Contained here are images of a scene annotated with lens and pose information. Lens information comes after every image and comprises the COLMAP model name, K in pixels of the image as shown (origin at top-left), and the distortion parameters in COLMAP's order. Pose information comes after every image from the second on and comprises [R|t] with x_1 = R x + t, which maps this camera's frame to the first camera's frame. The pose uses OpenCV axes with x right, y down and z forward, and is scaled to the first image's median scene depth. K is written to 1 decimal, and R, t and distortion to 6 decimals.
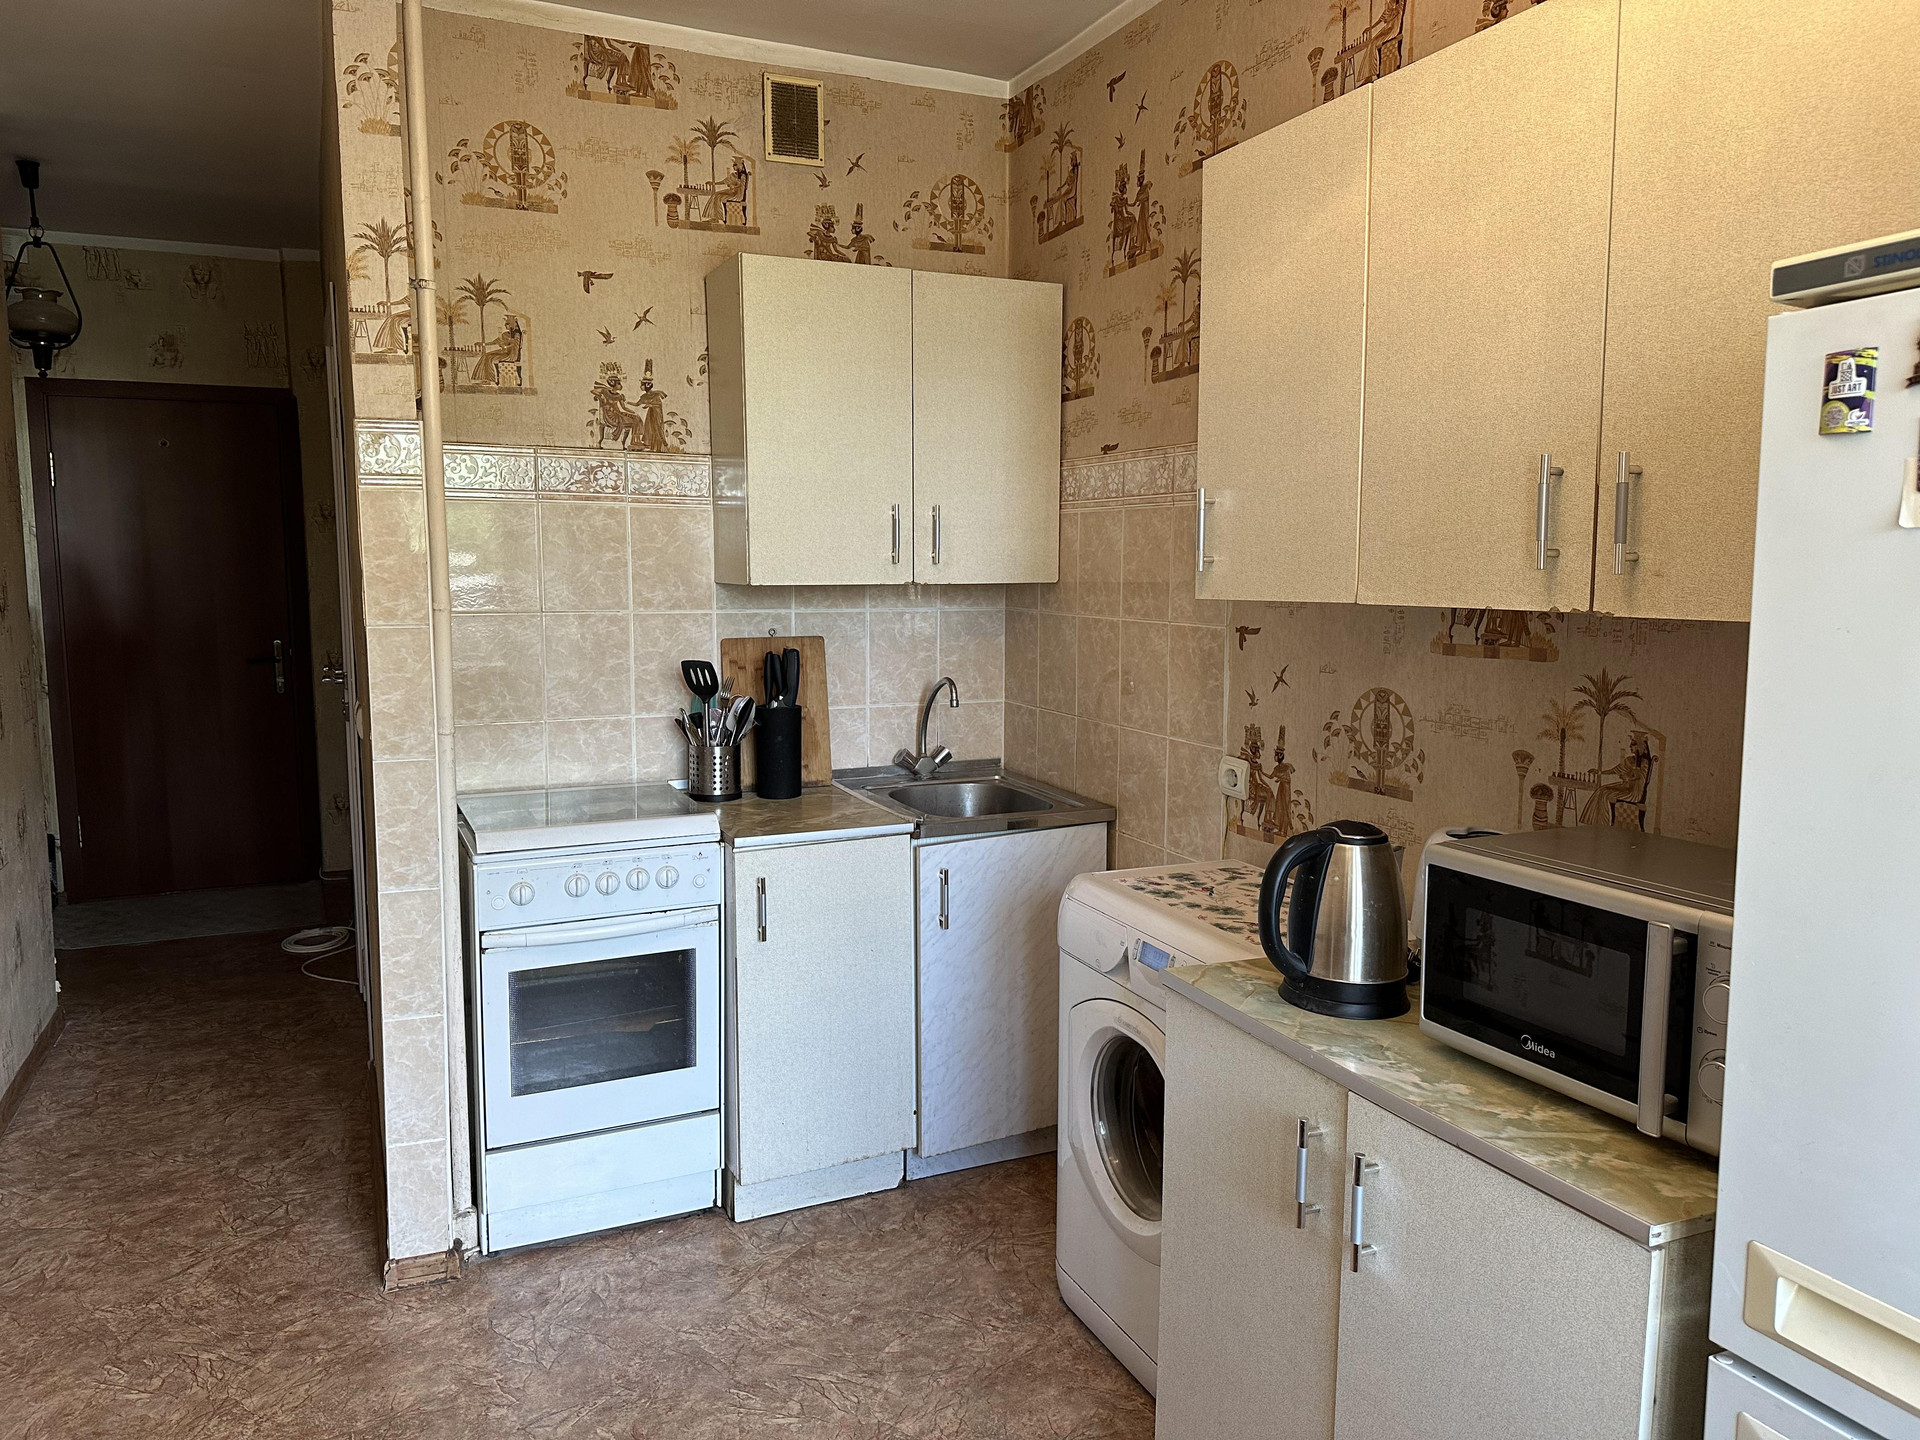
lens RADIAL K [[1371.5, 0, 956.6], [0, 1371.5, 716.8], [0, 0, 1]] dist [-0.008421, -0.005785]
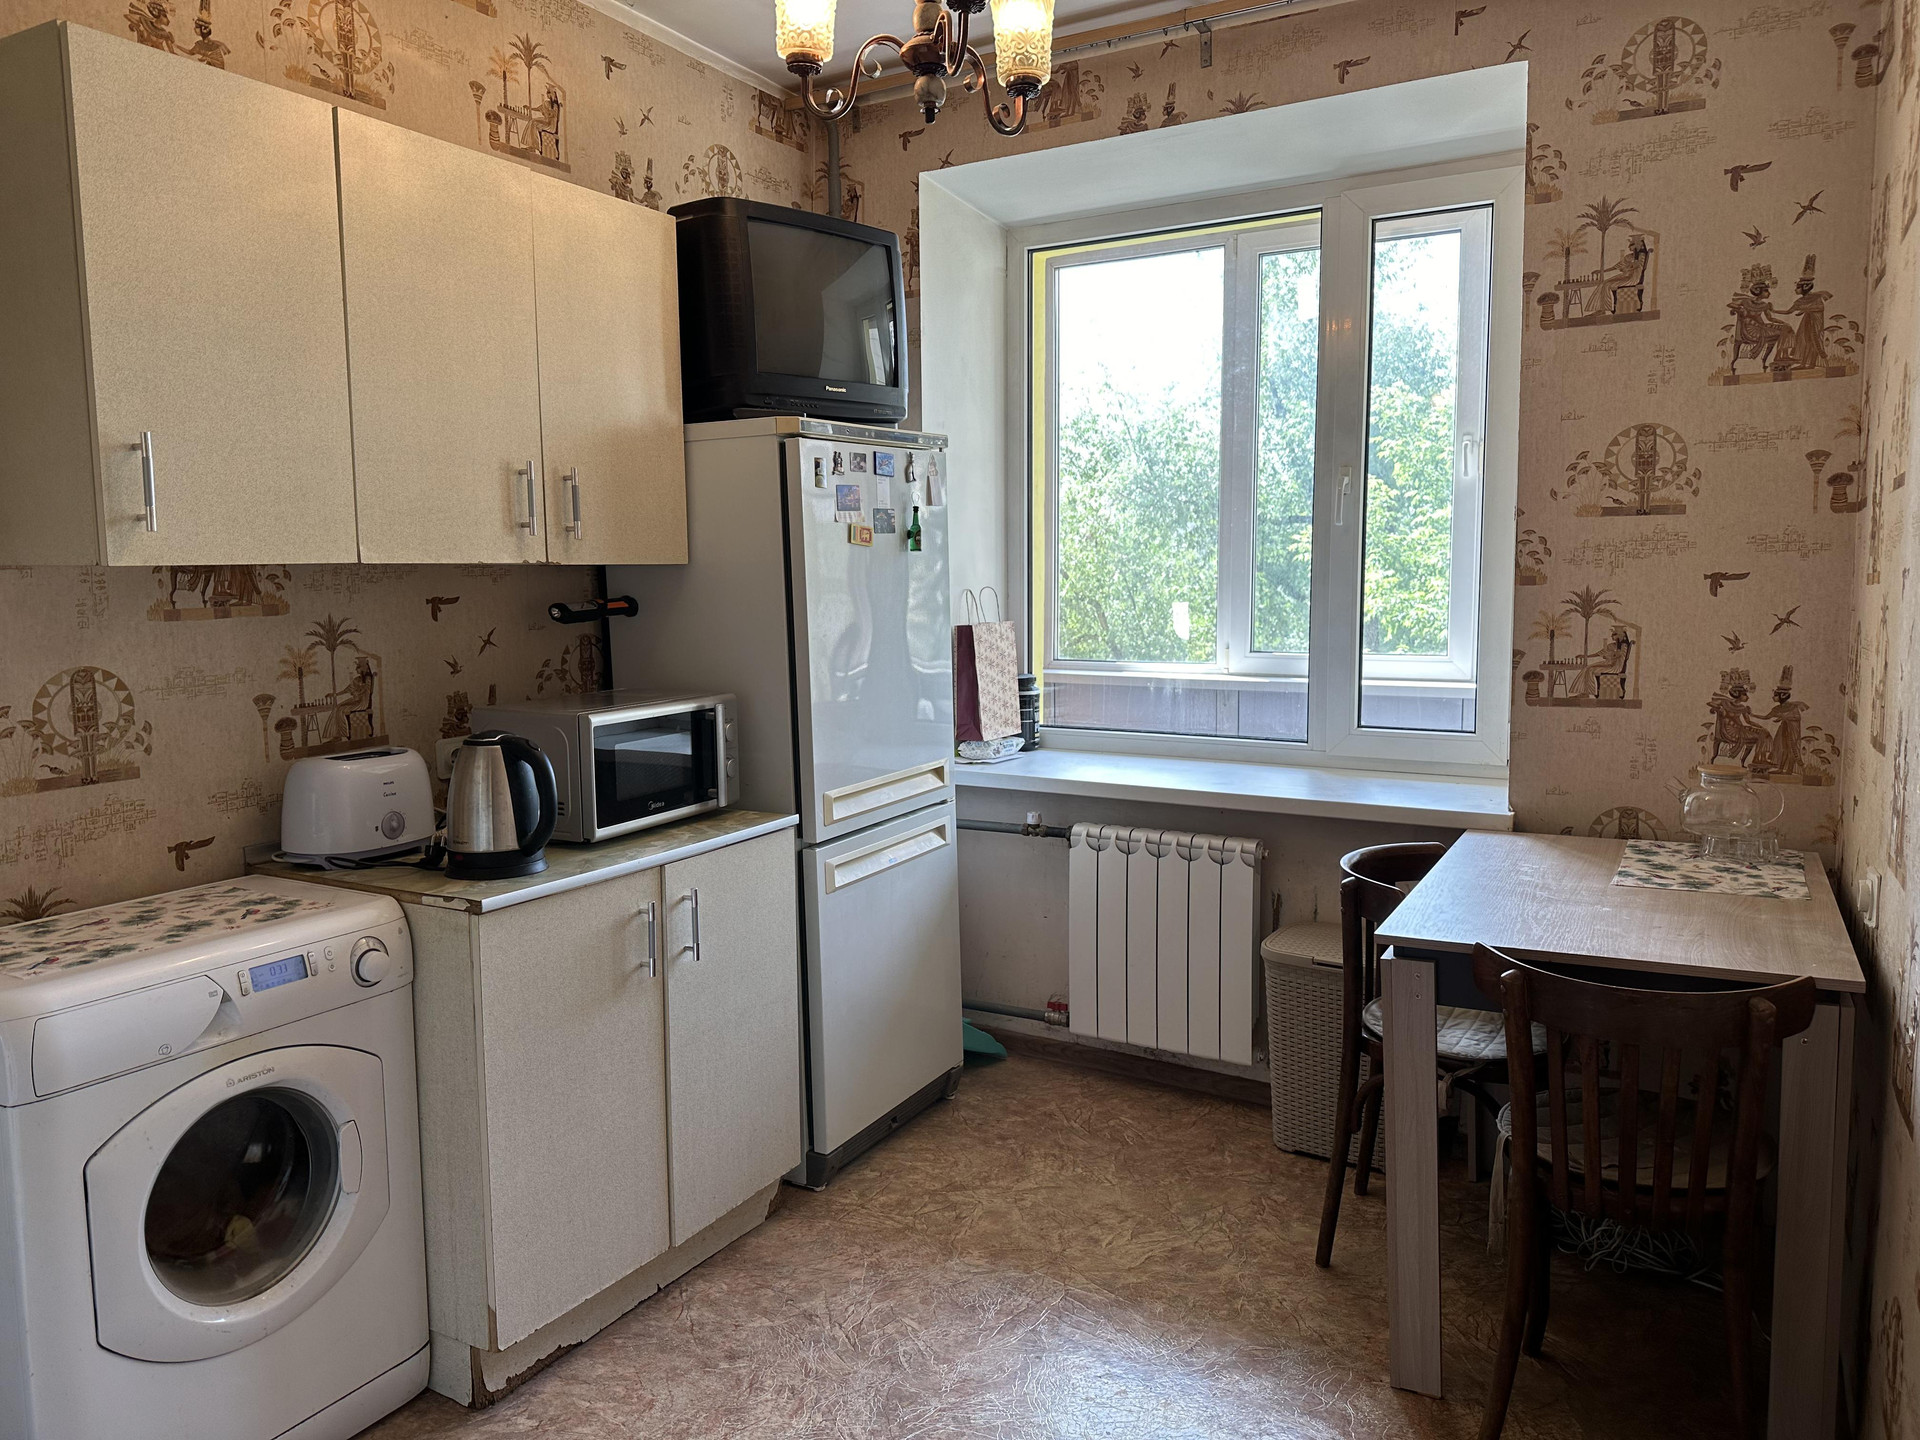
lens RADIAL K [[1371.5, 0, 955.0], [0, 1371.5, 715.3], [0, 0, 1]] dist [-0.008421, -0.005785]
pose [[-0.610623, -0.083786, 0.787476, -0.852199], [0.094656, 0.979536, 0.177619, -0.107657], [-0.786244, 0.182998, -0.590197, 1.224928]]
